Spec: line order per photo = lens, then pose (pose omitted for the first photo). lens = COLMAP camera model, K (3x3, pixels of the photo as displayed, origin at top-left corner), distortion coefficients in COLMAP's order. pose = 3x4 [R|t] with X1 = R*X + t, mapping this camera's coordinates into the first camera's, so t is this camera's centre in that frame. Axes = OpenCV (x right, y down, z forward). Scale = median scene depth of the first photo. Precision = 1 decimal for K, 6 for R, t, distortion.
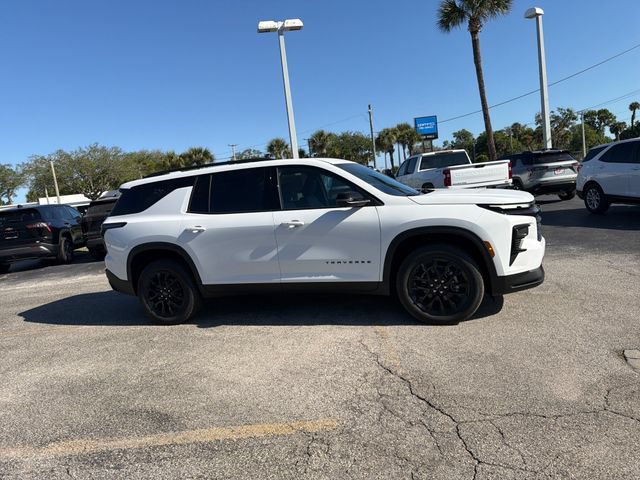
lens RADIAL K [[449.1, 0, 316.7], [0, 449.1, 241.4], [0, 0, 1]] dist [0.054799, -0.068710]
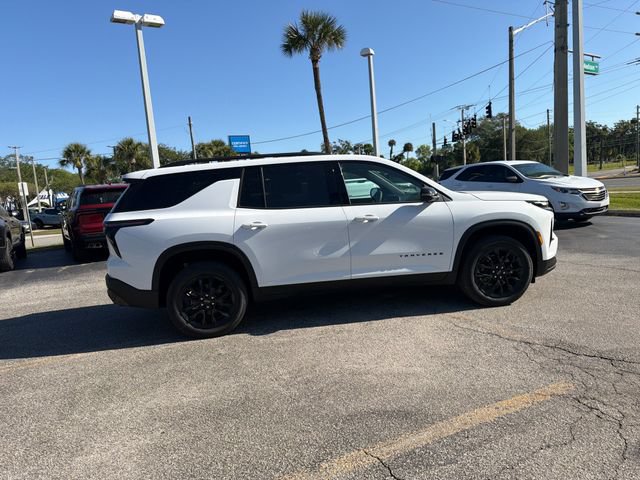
lens RADIAL K [[449.1, 0, 317.5], [0, 449.1, 243.4], [0, 0, 1]] dist [0.054799, -0.068710]
pose [[0.900129, -0.016143, 0.435325, -0.570615], [0.031305, 0.999126, -0.027681, 0.038922], [-0.434498, 0.038544, 0.899848, 0.145319]]
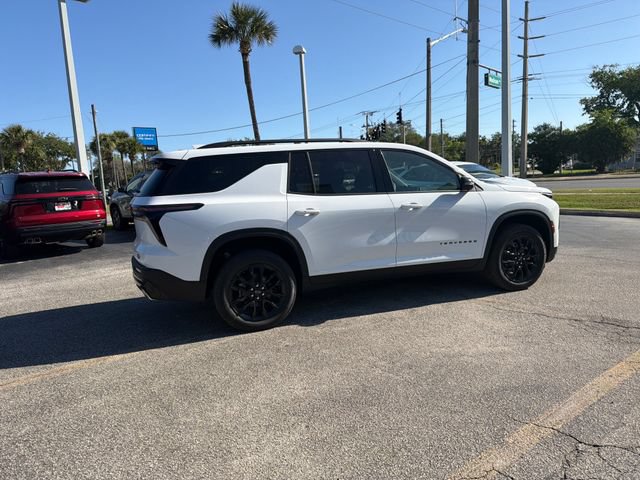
lens RADIAL K [[449.1, 0, 316.9], [0, 449.1, 242.4], [0, 0, 1]] dist [0.054799, -0.068710]
pose [[0.787135, -0.019062, 0.616487, -0.821952], [0.041108, 0.998921, -0.021600, 0.052967], [-0.615410, 0.042345, 0.787069, 0.326890]]
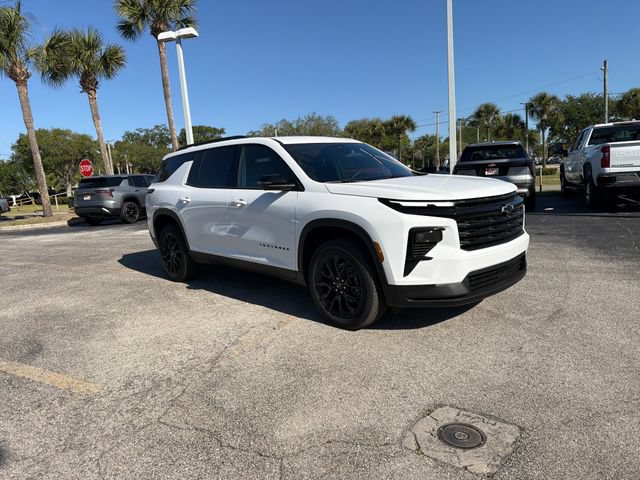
lens RADIAL K [[449.1, 0, 316.3], [0, 449.1, 237.9], [0, 0, 1]] dist [0.054799, -0.068710]
pose [[0.884726, 0.116675, -0.451273, 0.554206], [-0.088004, 0.992564, 0.084091, -0.059246], [0.457729, -0.034683, 0.888415, 0.163171]]
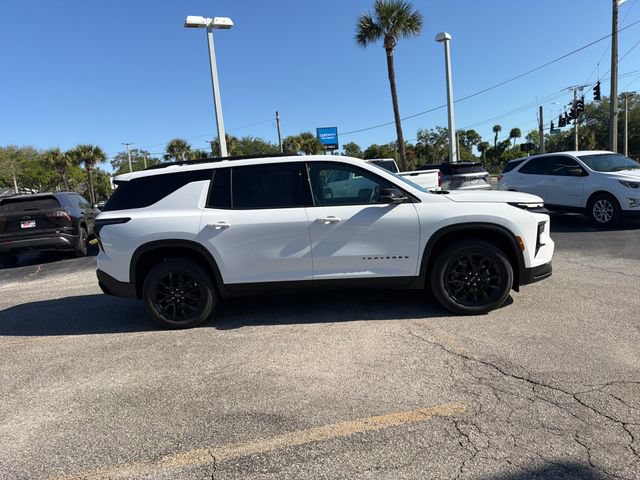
lens RADIAL K [[449.1, 0, 316.9], [0, 449.1, 244.7], [0, 0, 1]] dist [0.054799, -0.068710]
pose [[0.972004, -0.002039, 0.234957, -0.302668], [0.003927, 0.999964, -0.007568, 0.022440], [-0.234934, 0.008279, 0.971976, 0.038028]]
